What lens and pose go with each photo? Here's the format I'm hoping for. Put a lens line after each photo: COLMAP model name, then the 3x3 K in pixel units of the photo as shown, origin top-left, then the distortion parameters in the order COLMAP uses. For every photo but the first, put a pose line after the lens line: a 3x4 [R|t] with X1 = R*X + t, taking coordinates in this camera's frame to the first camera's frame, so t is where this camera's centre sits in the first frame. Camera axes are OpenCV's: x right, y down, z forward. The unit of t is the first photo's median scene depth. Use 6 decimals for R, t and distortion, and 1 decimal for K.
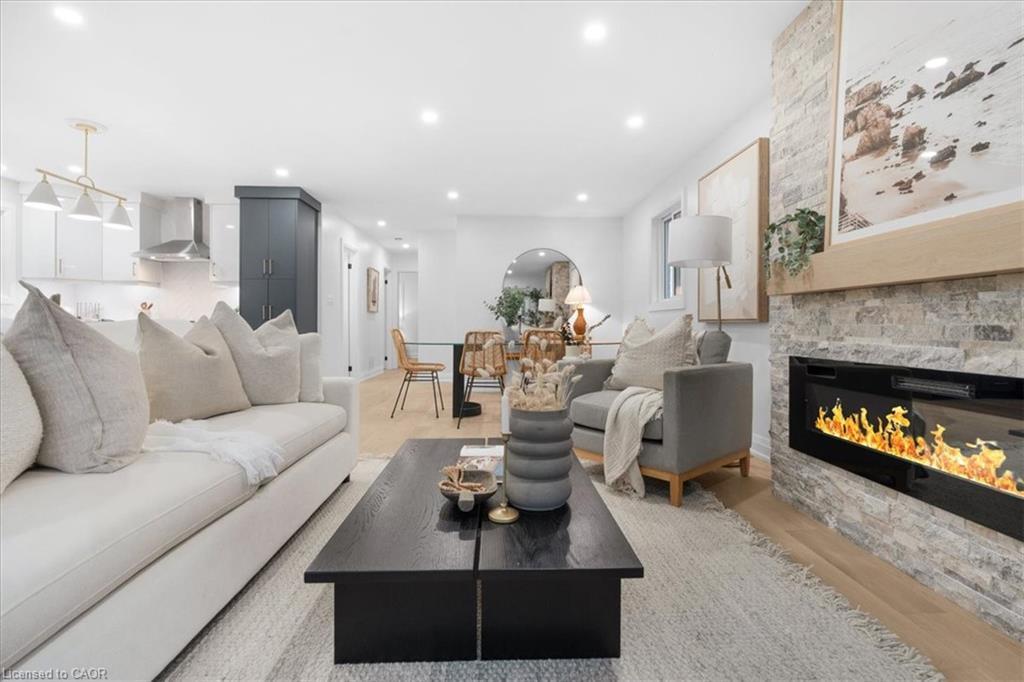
lens RADIAL K [[474.2, 0, 511.9], [0, 474.2, 328.7], [0, 0, 1]] dist [-0.000855, 0.000145]
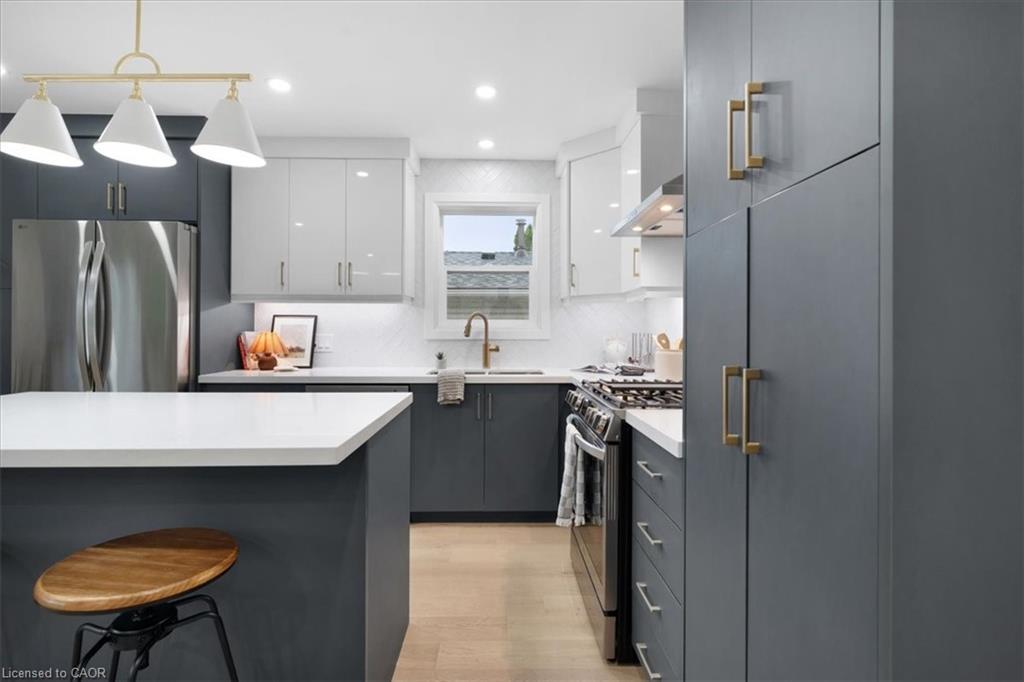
lens RADIAL K [[474.2, 0, 511.9], [0, 474.2, 328.7], [0, 0, 1]] dist [-0.000855, 0.000145]
pose [[-0.013420, -0.008482, -0.999874, -0.938452], [-0.007167, 0.999939, -0.008386, -0.159181], [0.999884, 0.007054, -0.013480, 2.487790]]
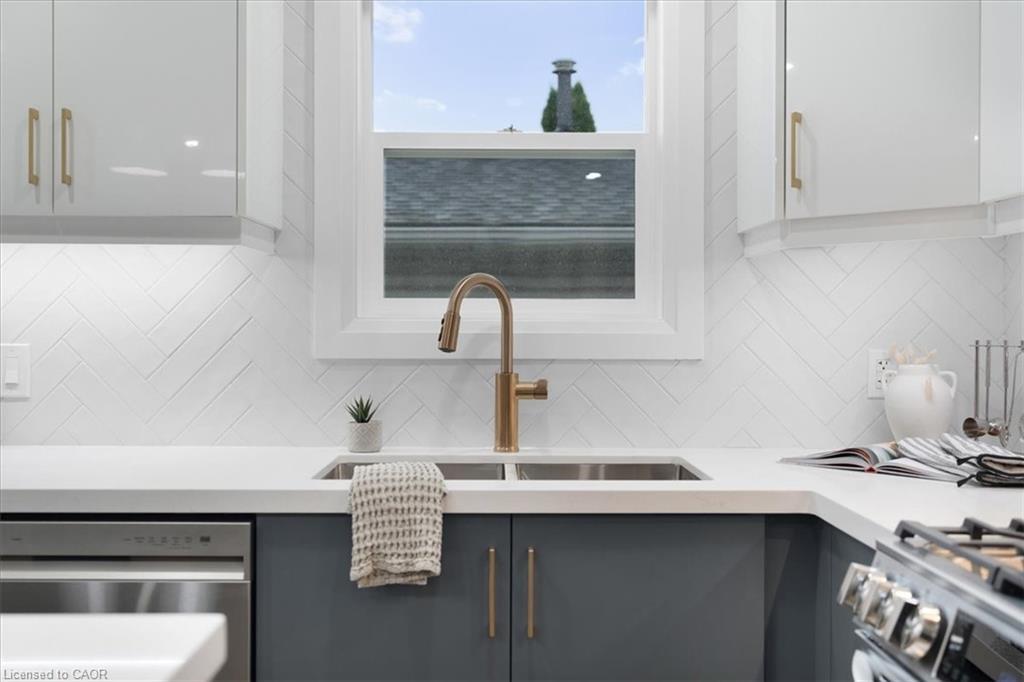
lens RADIAL K [[1032.0, 0, 512.0], [0, 1032.0, 341.0], [0, 0, 1]] dist [-0.002834, -0.001005]
pose [[-0.026836, 0.005168, -0.999626, -1.474103], [-0.008577, 0.999949, 0.005400, -0.162362], [0.999603, 0.008719, -0.026791, 2.408845]]
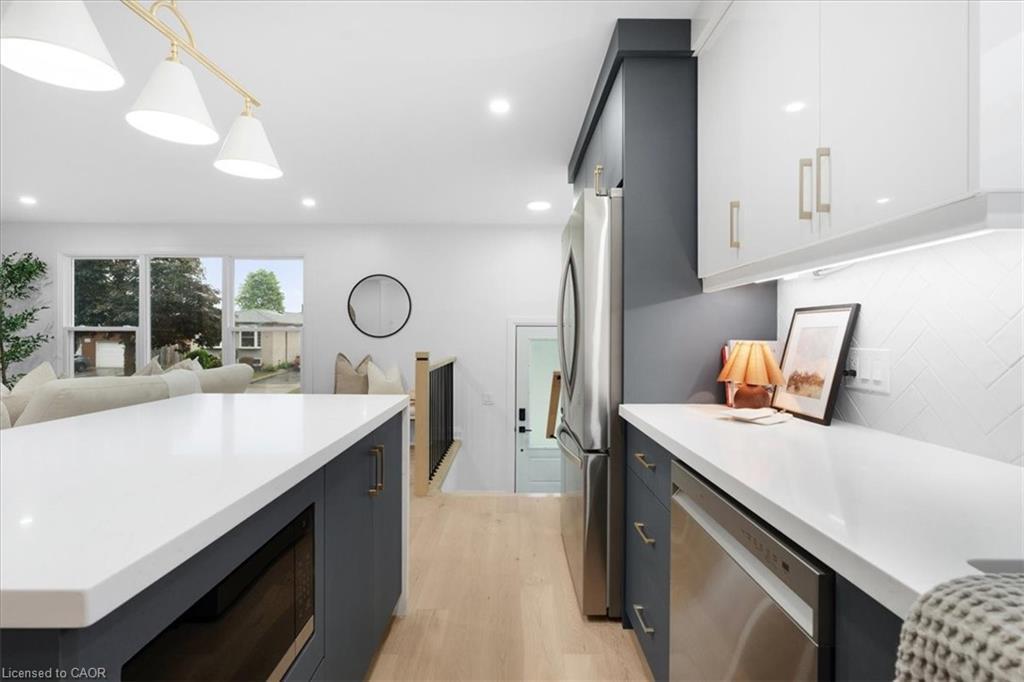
lens RADIAL K [[467.1, 0, 511.4], [0, 467.1, 338.1], [0, 0, 1]] dist [-0.001438, 0.000079]
pose [[-0.999161, -0.008727, 0.040002, -2.167270], [-0.008422, 0.999934, 0.007792, -0.163760], [-0.040068, 0.007449, -0.999169, 2.494936]]
